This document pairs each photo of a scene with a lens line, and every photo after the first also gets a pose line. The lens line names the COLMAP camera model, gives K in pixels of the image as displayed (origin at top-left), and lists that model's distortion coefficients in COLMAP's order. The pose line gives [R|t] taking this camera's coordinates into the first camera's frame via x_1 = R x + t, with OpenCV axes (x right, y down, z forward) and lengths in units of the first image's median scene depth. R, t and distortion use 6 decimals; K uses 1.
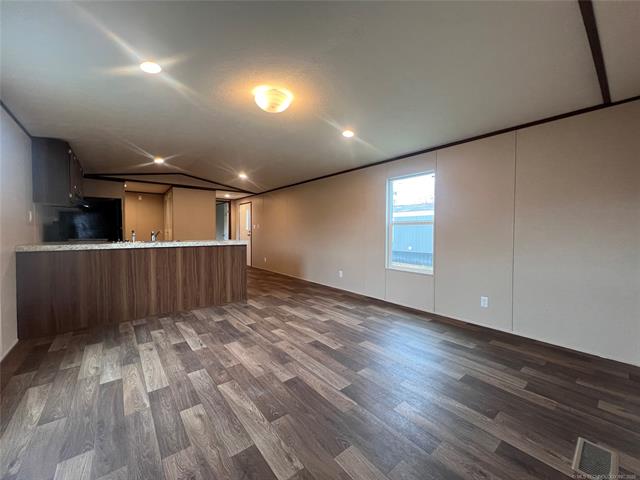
lens RADIAL K [[250.0, 0, 324.5], [0, 250.0, 236.6], [0, 0, 1]] dist [-0.014064, -0.000394]
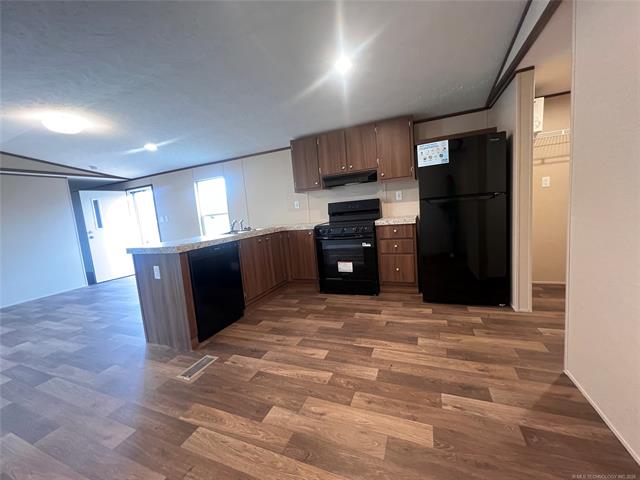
lens RADIAL K [[255.4, 0, 318.2], [0, 255.4, 238.5], [0, 0, 1]] dist [-0.001275, 0.000521]
pose [[-0.887594, 0.117915, -0.445279, 0.127875], [0.069208, 0.989845, 0.124168, -0.056121], [0.455398, 0.079394, -0.886741, 1.872428]]
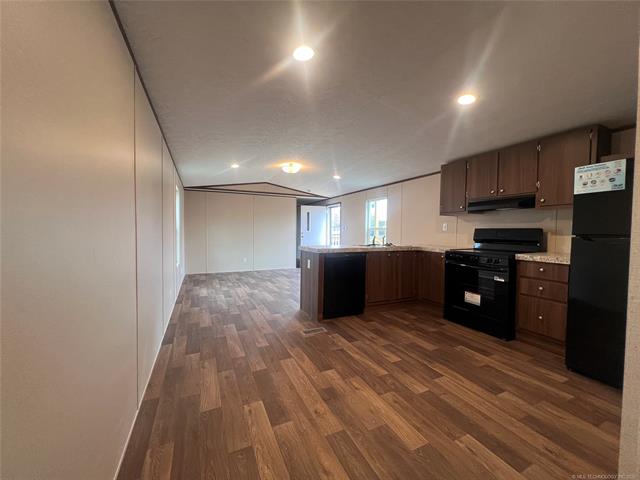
lens RADIAL K [[255.4, 0, 318.7], [0, 255.4, 238.5], [0, 0, 1]] dist [-0.001275, 0.000521]
pose [[-0.964870, -0.028407, 0.261188, -0.182588], [-0.015472, 0.998556, 0.051445, -0.075286], [-0.262272, 0.045597, -0.963916, 2.152954]]
